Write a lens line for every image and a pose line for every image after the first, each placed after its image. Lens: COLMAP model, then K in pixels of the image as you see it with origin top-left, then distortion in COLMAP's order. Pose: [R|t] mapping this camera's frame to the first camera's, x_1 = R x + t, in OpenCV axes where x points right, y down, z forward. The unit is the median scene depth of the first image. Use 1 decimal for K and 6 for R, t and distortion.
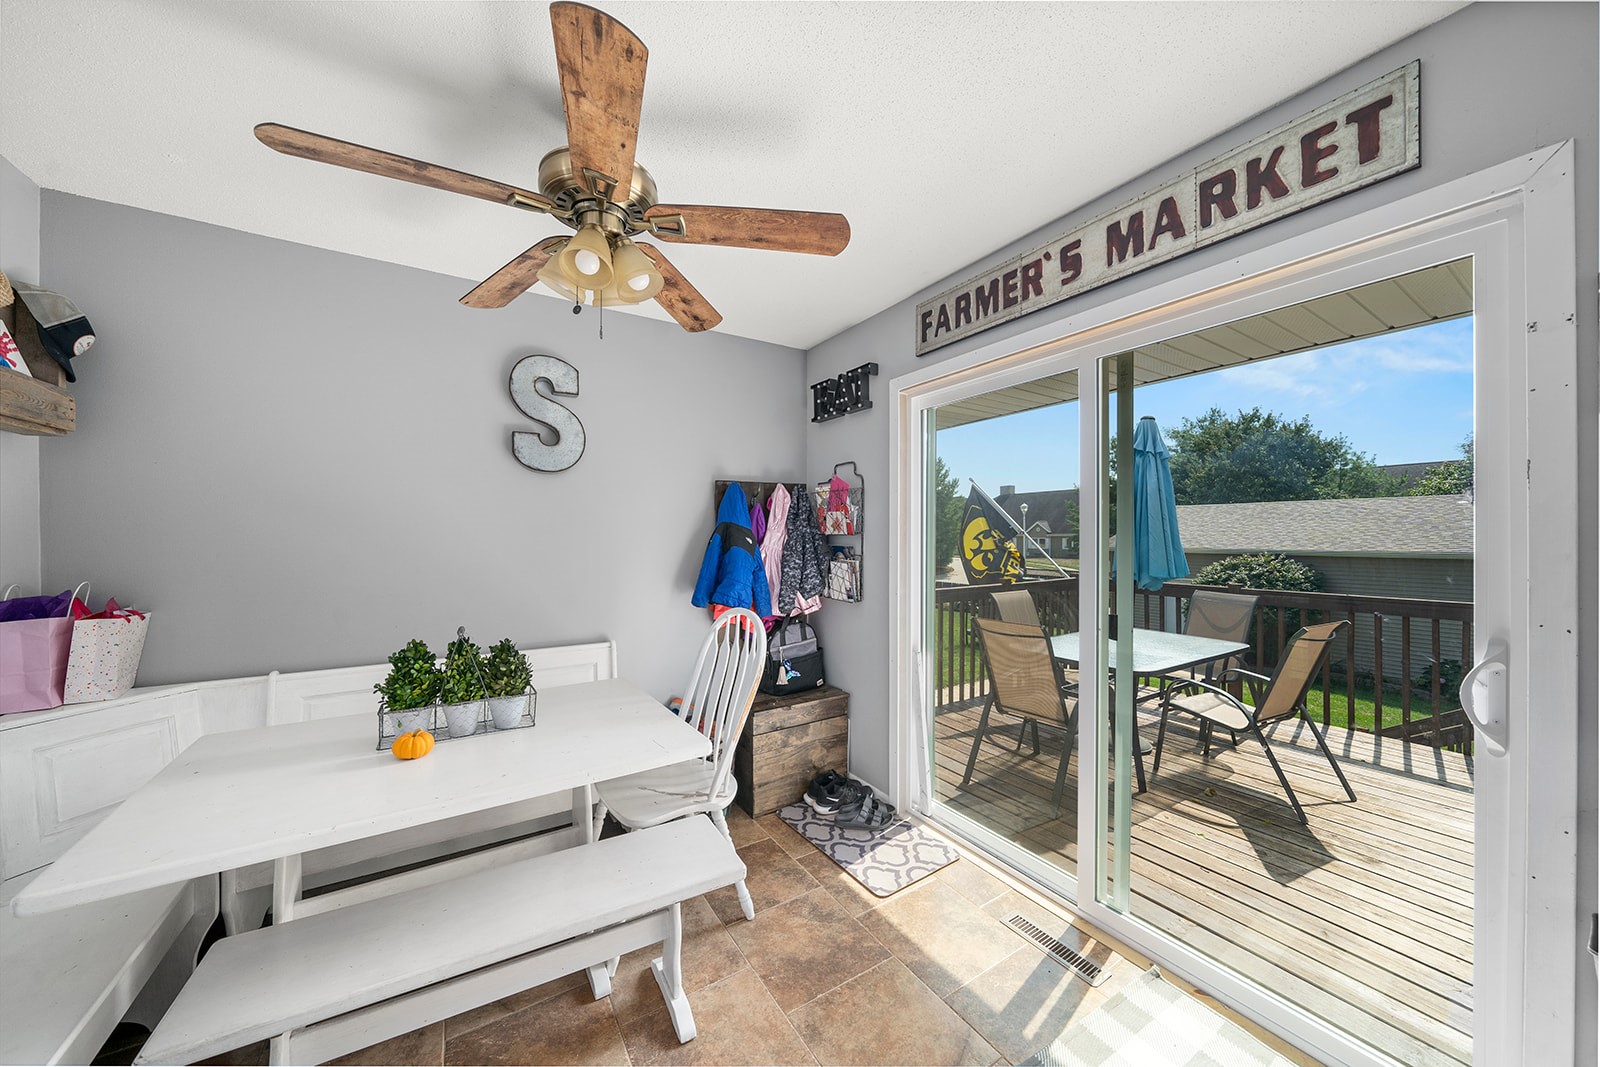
lens RADIAL K [[546.5, 0, 791.8], [0, 546.5, 536.4], [0, 0, 1]] dist [-0.001508, -0.000190]
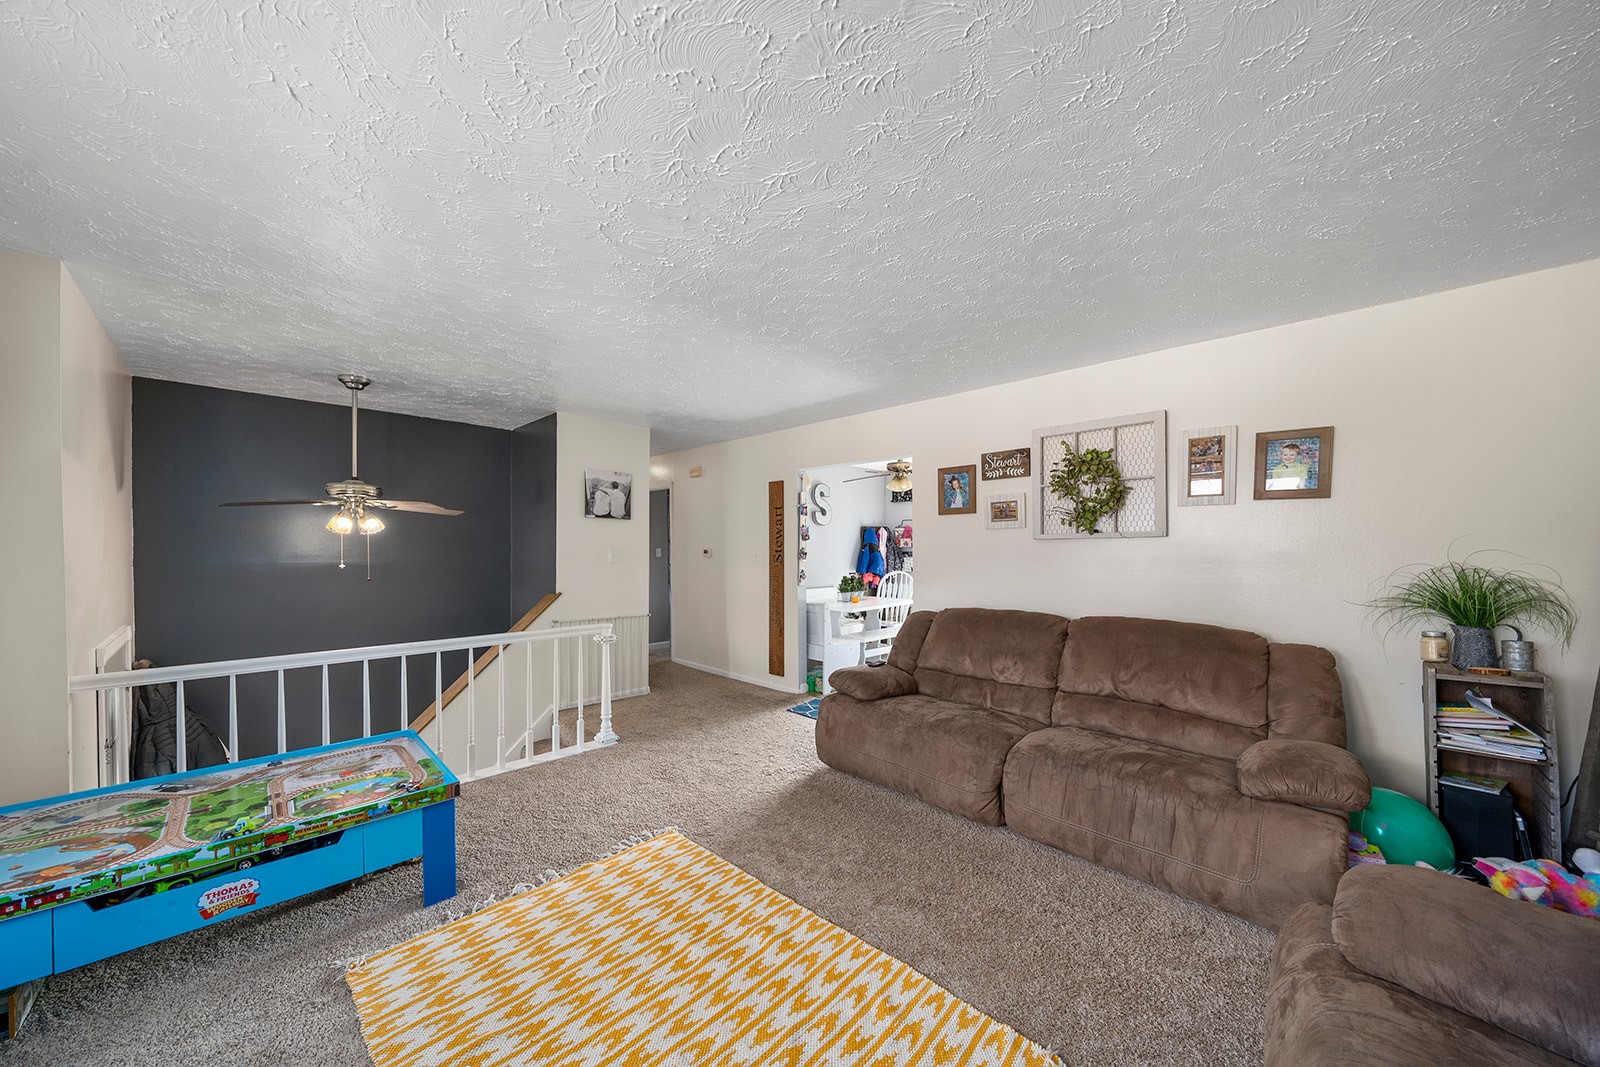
lens RADIAL K [[560.4, 0, 792.6], [0, 560.4, 555.3], [0, 0, 1]] dist [-0.001059, -0.000161]
pose [[0.970643, -0.002576, 0.240510, -1.231037], [-0.001564, 0.999854, 0.017019, -0.011317], [-0.240519, -0.016896, 0.970497, -1.679367]]
